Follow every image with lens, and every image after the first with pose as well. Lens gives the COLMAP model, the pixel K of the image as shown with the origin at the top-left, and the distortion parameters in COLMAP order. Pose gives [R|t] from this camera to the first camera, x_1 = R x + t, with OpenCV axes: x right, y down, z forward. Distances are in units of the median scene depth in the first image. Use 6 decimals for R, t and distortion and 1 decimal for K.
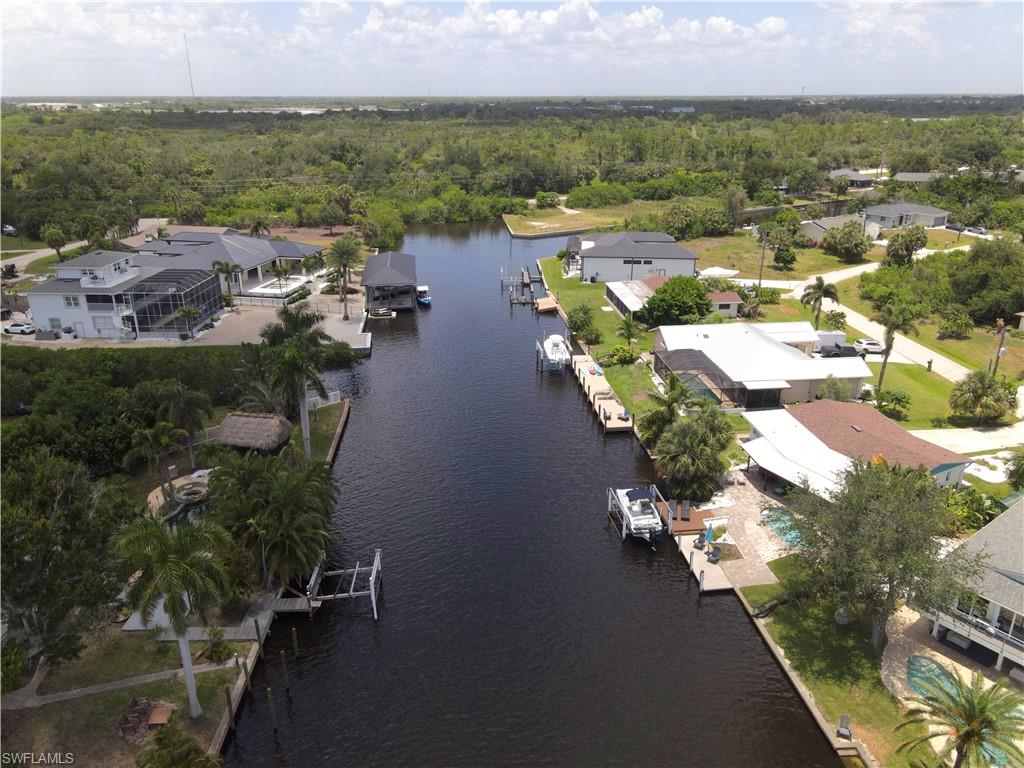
lens RADIAL K [[729.2, 0, 512.0], [0, 729.2, 384.0], [0, 0, 1]] dist [-0.004657, 0.027316]
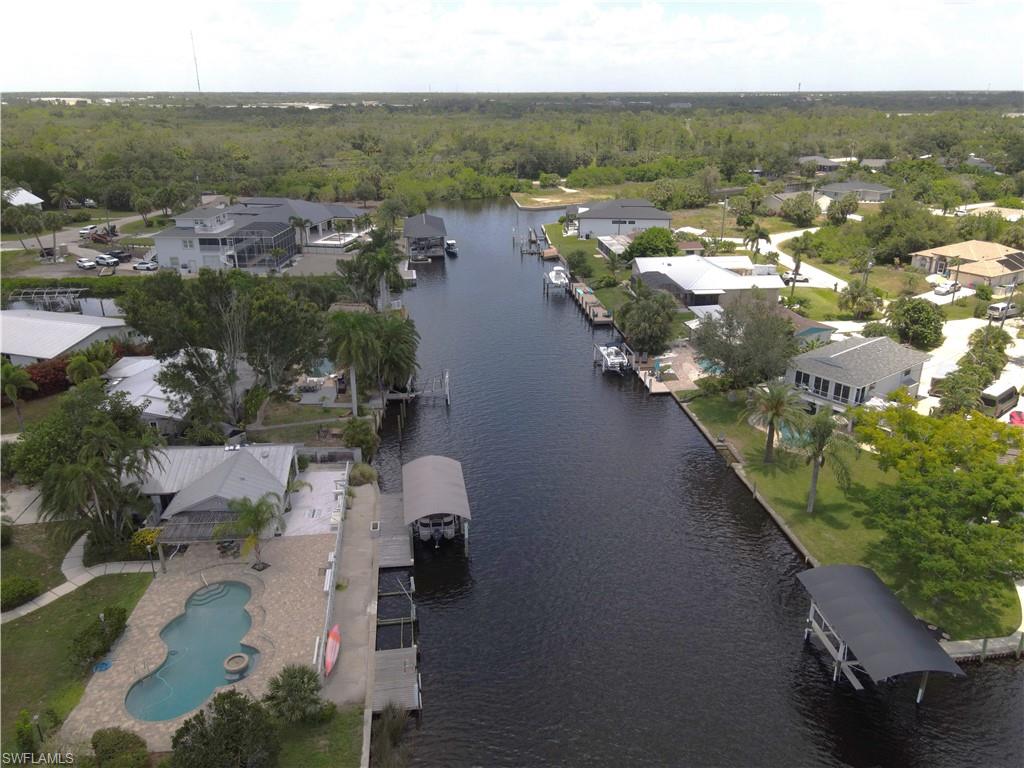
lens RADIAL K [[729.2, 0, 512.0], [0, 729.2, 384.0], [0, 0, 1]] dist [-0.004657, 0.027316]
pose [[0.999999, 0.001001, 0.000909, -0.013075], [-0.001005, 0.999989, 0.004550, 0.073913], [-0.000905, -0.004551, 0.999989, -0.173212]]
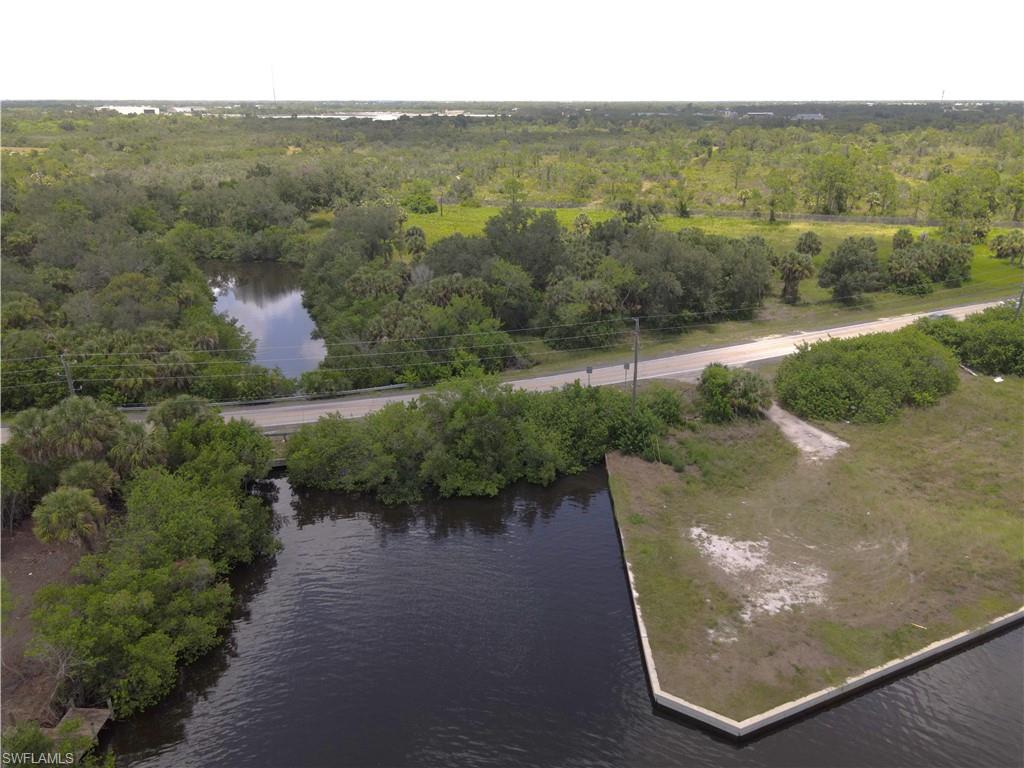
lens RADIAL K [[729.2, 0, 512.0], [0, 729.2, 384.0], [0, 0, 1]] dist [-0.004657, 0.027316]
pose [[0.992463, 0.046814, -0.113250, -0.022946], [-0.047440, 0.998870, -0.002840, -0.306175], [0.112989, 0.008191, 0.993563, 0.778928]]
